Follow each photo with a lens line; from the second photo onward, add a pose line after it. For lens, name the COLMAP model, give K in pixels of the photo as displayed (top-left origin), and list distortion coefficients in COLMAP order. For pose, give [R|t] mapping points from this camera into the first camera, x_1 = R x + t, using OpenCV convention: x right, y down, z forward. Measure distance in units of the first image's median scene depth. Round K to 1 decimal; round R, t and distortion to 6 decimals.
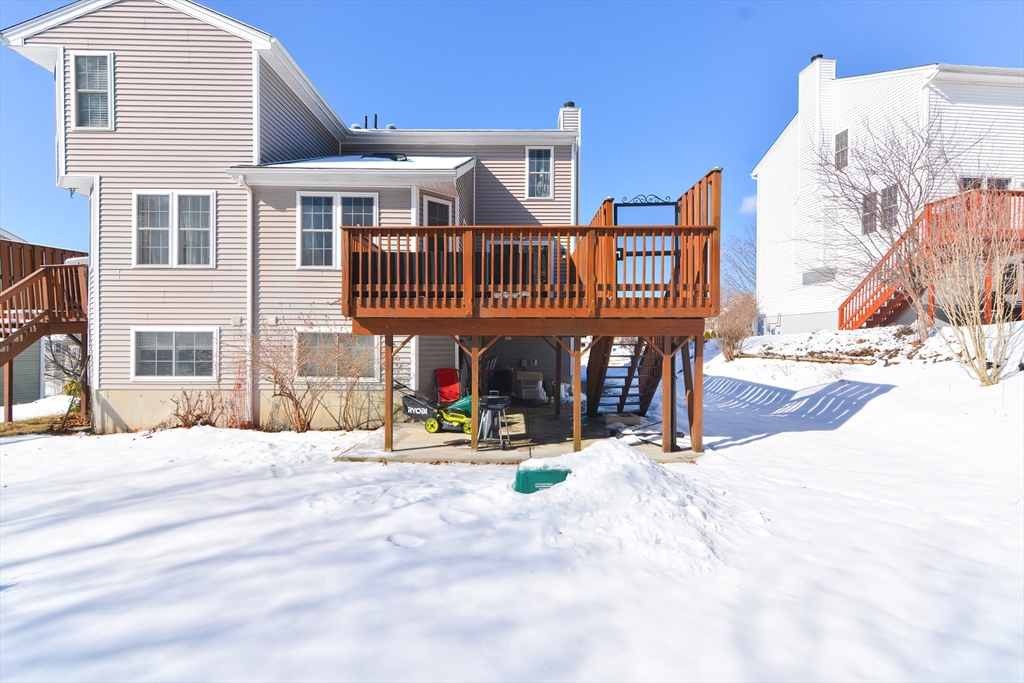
lens RADIAL K [[495.0, 0, 508.2], [0, 495.0, 340.9], [0, 0, 1]] dist [0.009552, -0.000240]
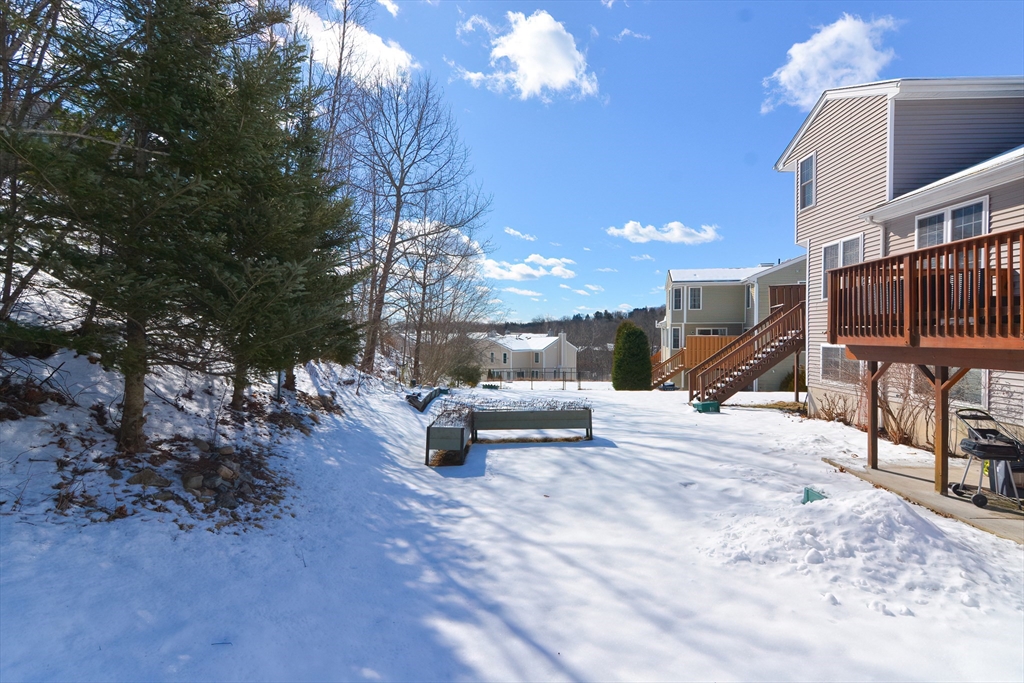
lens RADIAL K [[483.7, 0, 515.5], [0, 483.7, 342.4], [0, 0, 1]] dist [0.010046, -0.001634]
pose [[-0.033140, 0.012183, -0.999376, 0.628169], [-0.001664, 0.999924, 0.012244, -0.046296], [0.999449, 0.002069, -0.033117, 0.191330]]
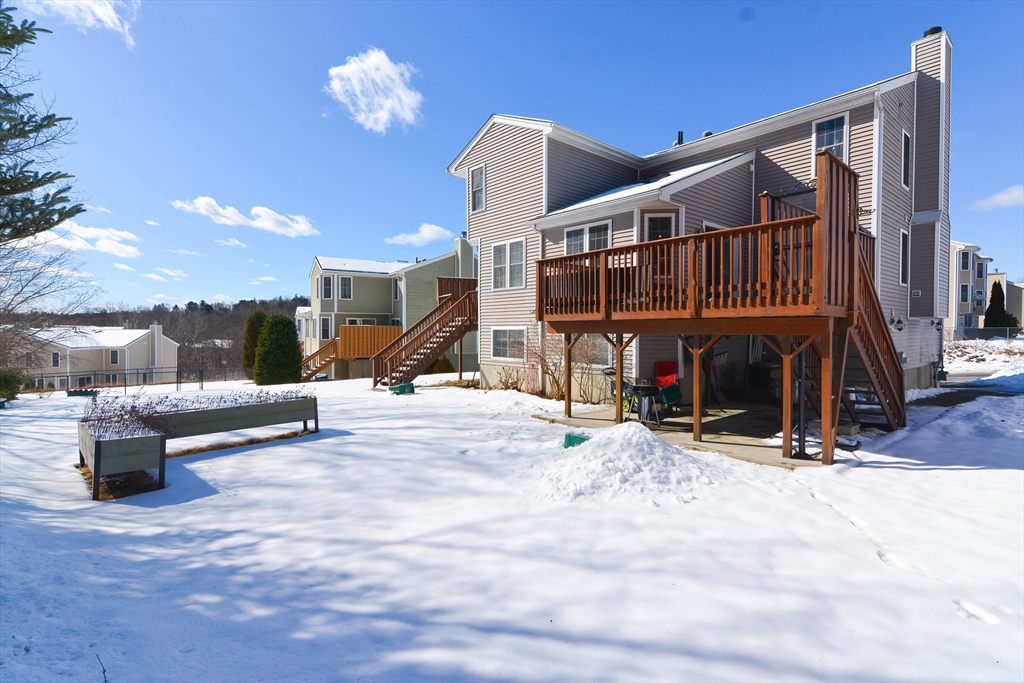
lens RADIAL K [[485.5, 0, 512.0], [0, 485.5, 341.5], [0, 0, 1]] dist [0.024946, -0.013871]
pose [[0.653864, 0.015211, -0.756459, 0.510543], [-0.001345, 0.999820, 0.018942, -0.010567], [0.756611, -0.011368, 0.653766, -0.005226]]
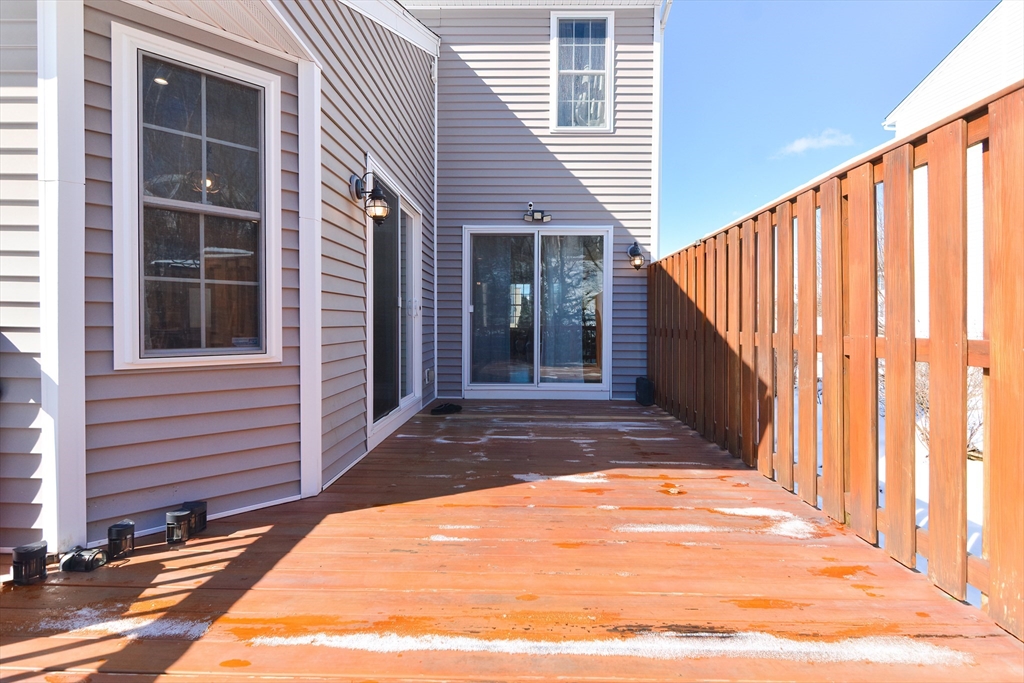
lens RADIAL K [[494.5, 0, 515.3], [0, 494.5, 324.5], [0, 0, 1]] dist [0.024686, -0.016696]
pose [[0.999988, 0.000905, -0.004776, 0.007971], [-0.000881, 0.999986, 0.005199, -0.163148], [0.004780, -0.005195, 0.999975, 0.784556]]
